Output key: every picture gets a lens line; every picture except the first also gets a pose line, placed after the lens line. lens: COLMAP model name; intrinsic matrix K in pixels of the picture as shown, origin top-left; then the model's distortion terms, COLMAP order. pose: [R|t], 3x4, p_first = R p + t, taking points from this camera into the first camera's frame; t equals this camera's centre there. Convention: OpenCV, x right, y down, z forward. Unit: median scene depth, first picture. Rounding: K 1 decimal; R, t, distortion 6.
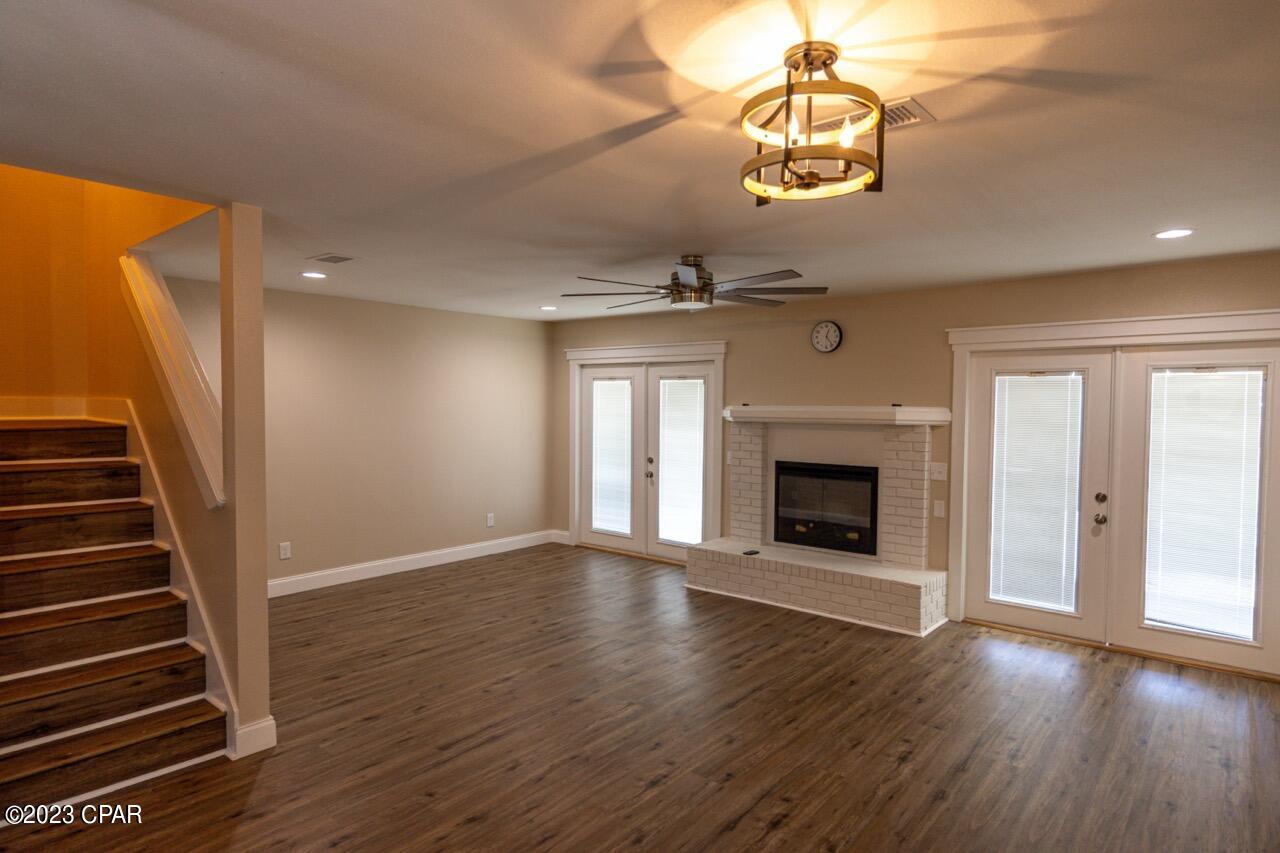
lens RADIAL K [[647.5, 0, 571.5], [0, 647.5, 427.6], [0, 0, 1]] dist [0.000284, 0.000028]
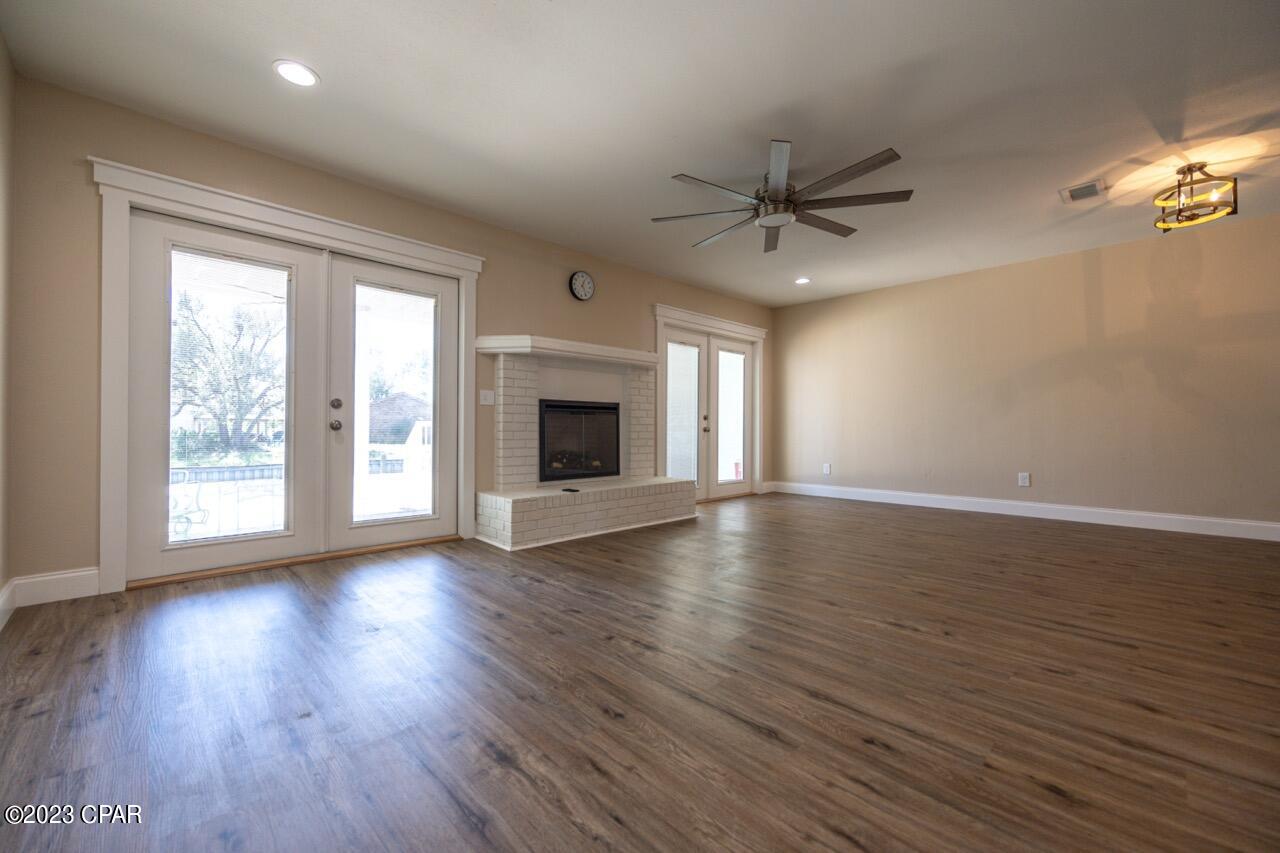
lens RADIAL K [[522.9, 0, 637.5], [0, 522.9, 431.7], [0, 0, 1]] dist [-0.002673, -0.001036]
pose [[0.055935, -0.004782, 0.998423, -0.612471], [0.022587, 0.999739, 0.003523, 0.133301], [-0.998179, 0.022354, 0.056028, 1.073697]]
